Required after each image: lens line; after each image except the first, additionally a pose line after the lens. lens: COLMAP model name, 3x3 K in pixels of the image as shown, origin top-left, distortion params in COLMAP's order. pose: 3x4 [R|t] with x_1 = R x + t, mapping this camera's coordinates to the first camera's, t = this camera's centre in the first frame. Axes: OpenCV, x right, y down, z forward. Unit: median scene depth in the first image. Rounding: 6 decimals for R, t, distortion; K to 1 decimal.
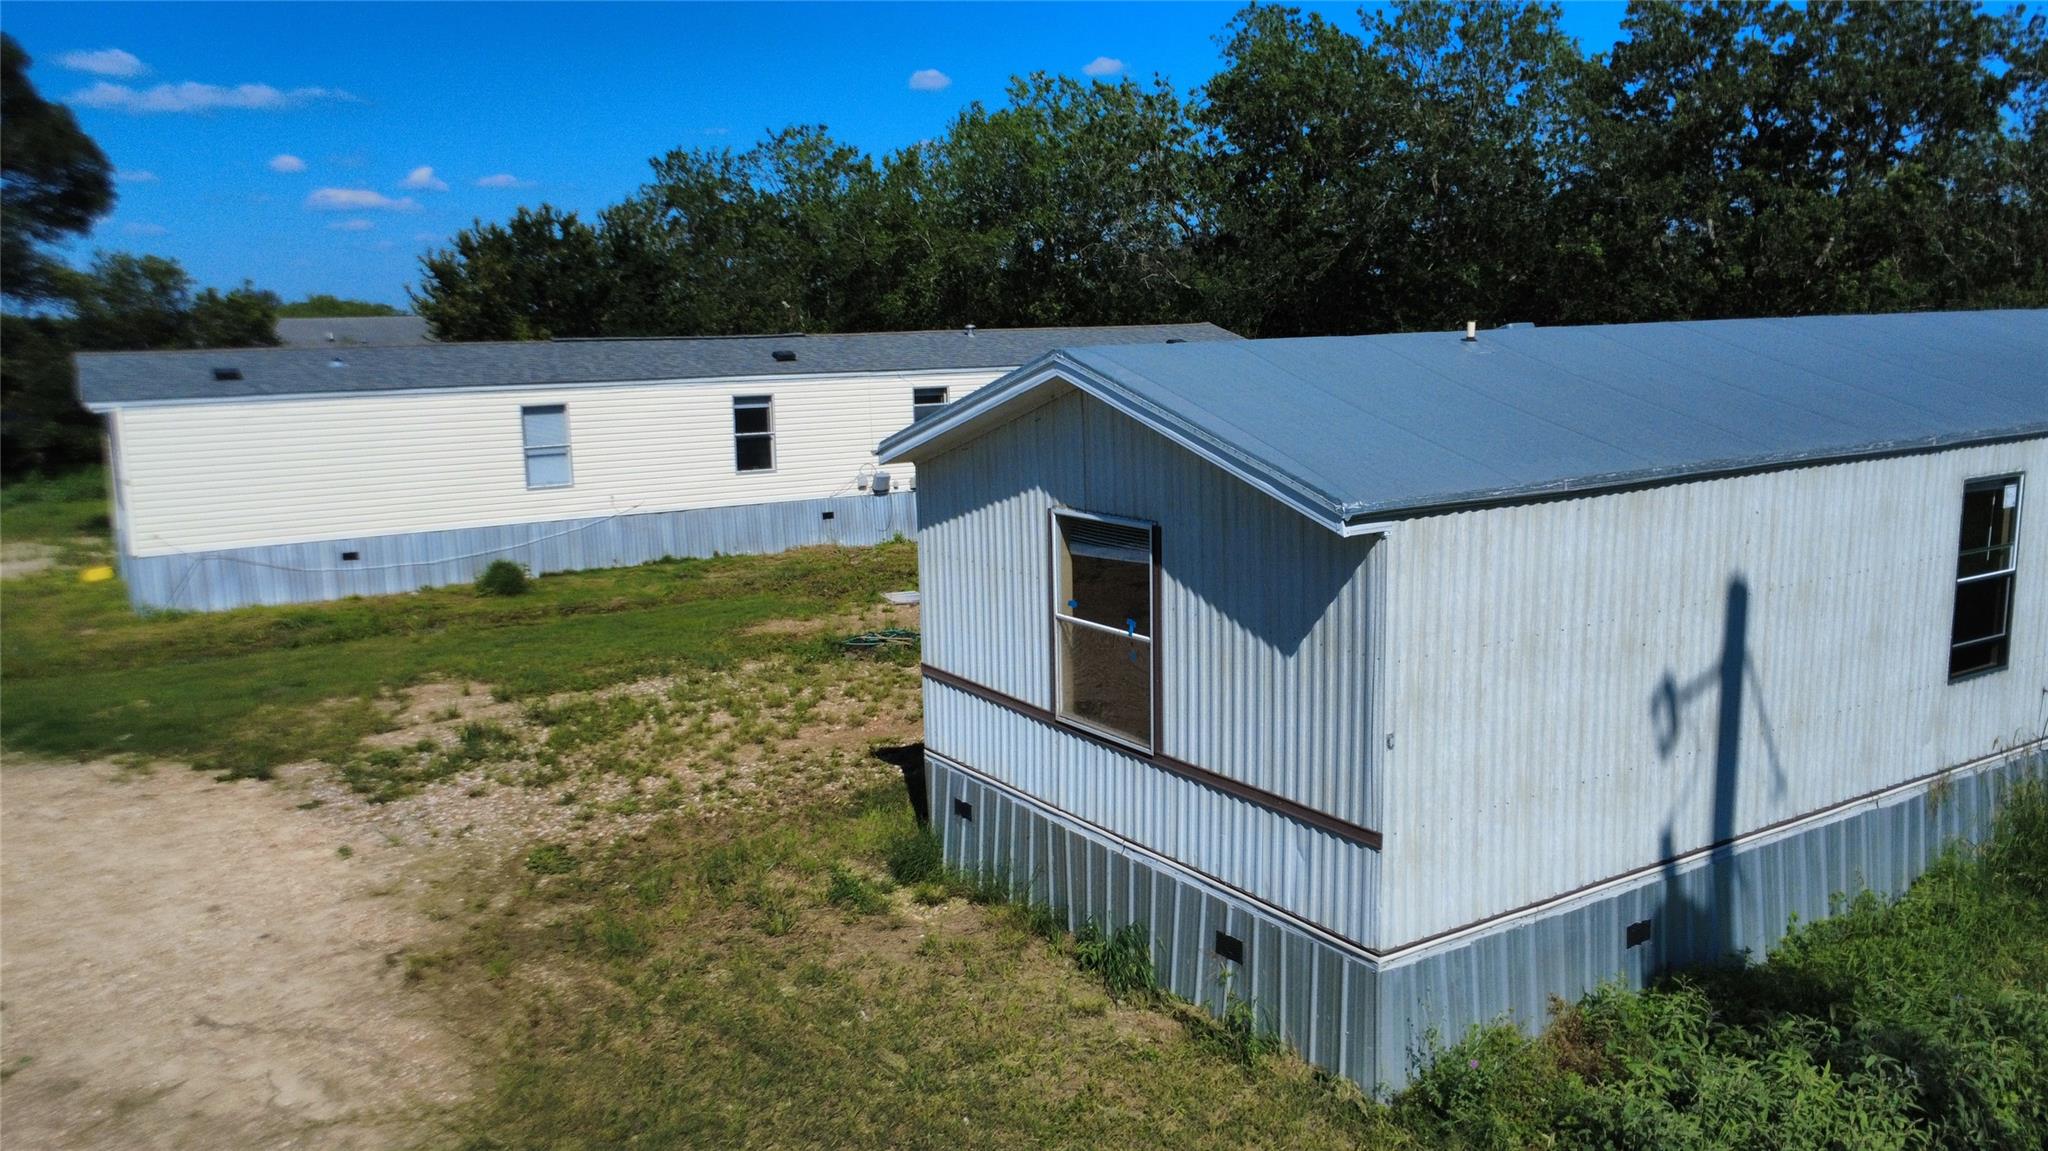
lens RADIAL K [[1547.6, 0, 1011.8], [0, 1547.6, 577.3], [0, 0, 1]] dist [0.002302, -0.004153]
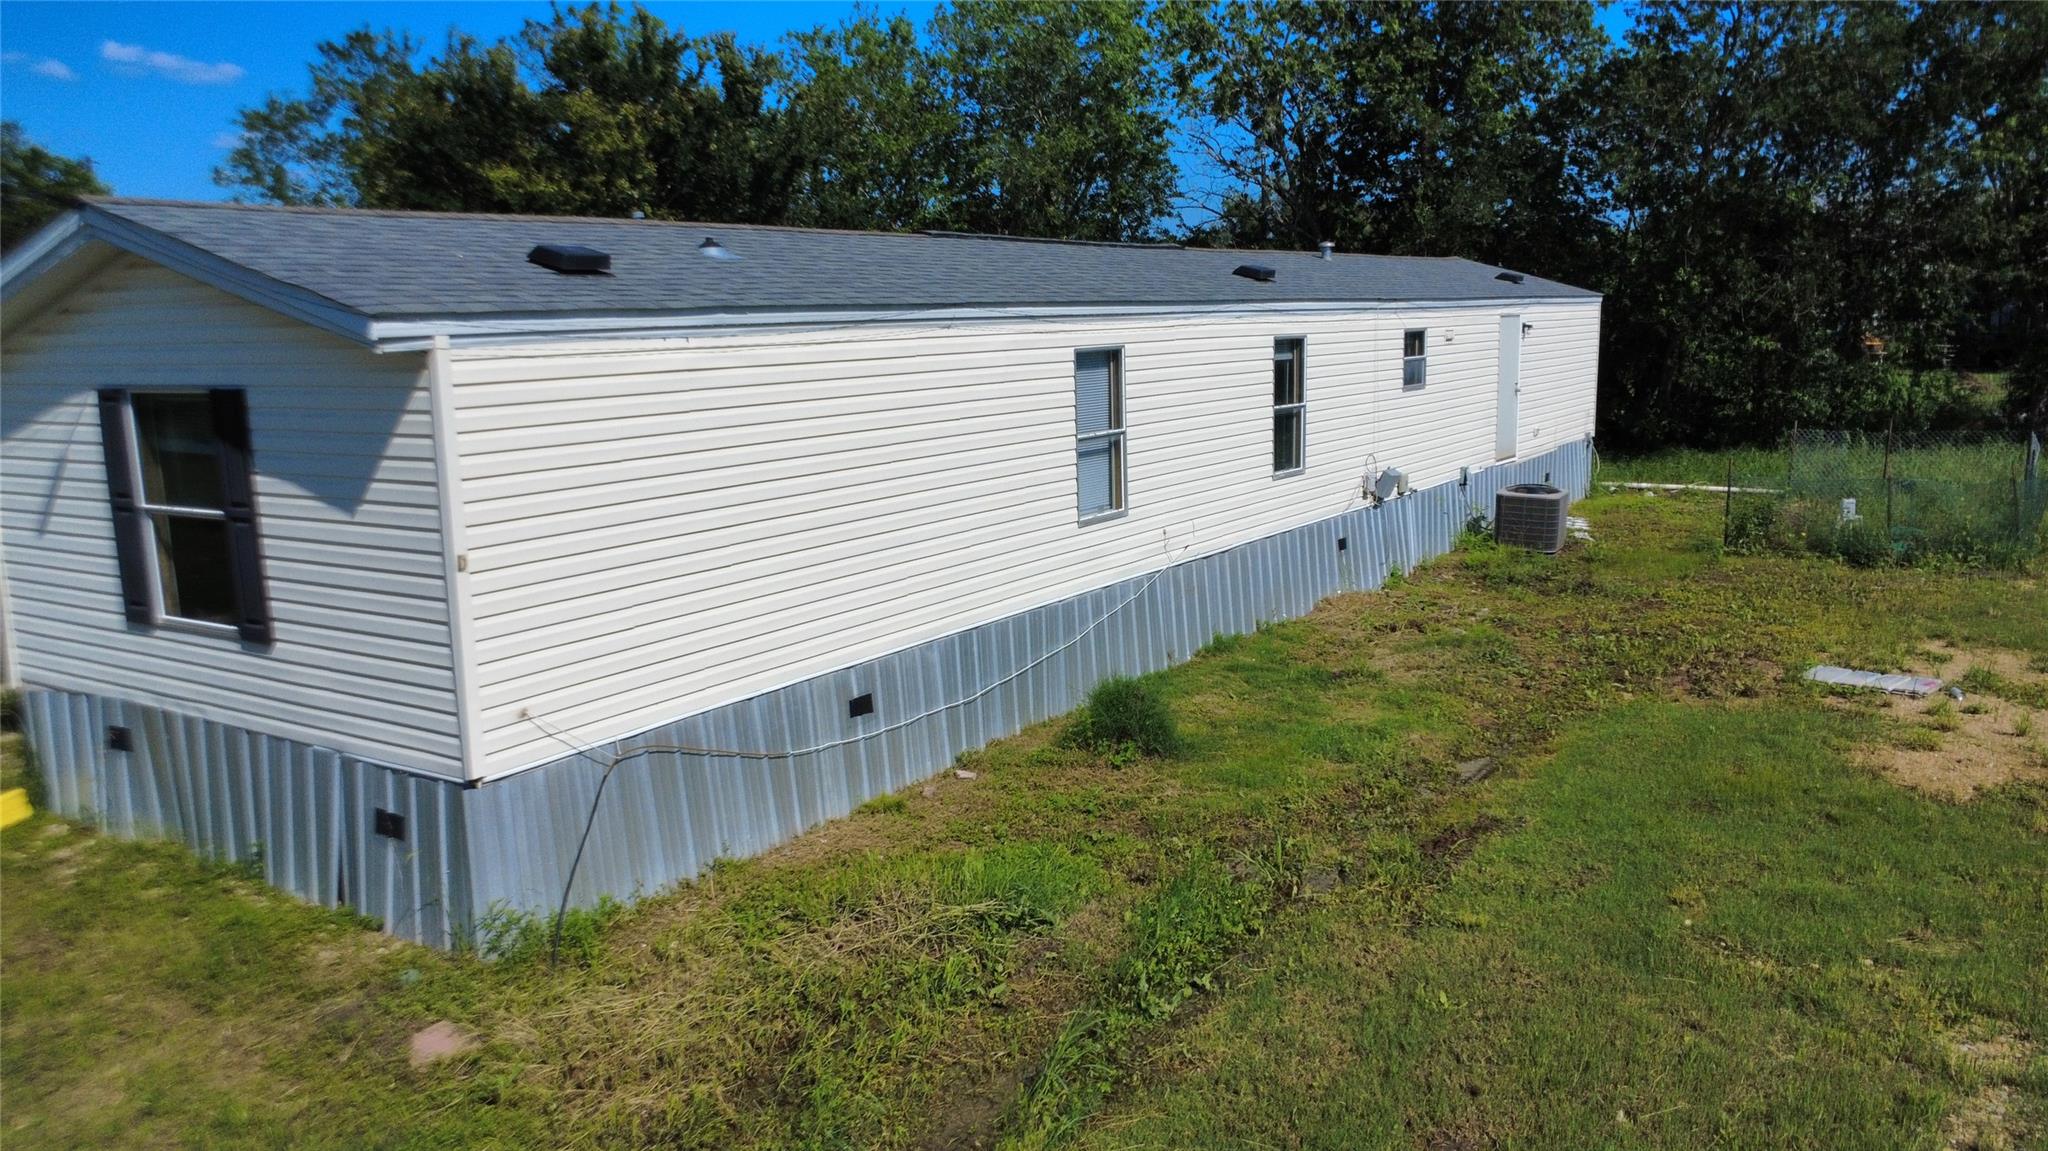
lens RADIAL K [[1547.6, 0, 1011.8], [0, 1547.6, 577.3], [0, 0, 1]] dist [0.002302, -0.004153]
pose [[0.914124, -0.068419, 0.399620, -0.591701], [0.070379, 0.997472, 0.009786, -0.052687], [-0.399279, 0.019180, 0.916629, 0.640072]]
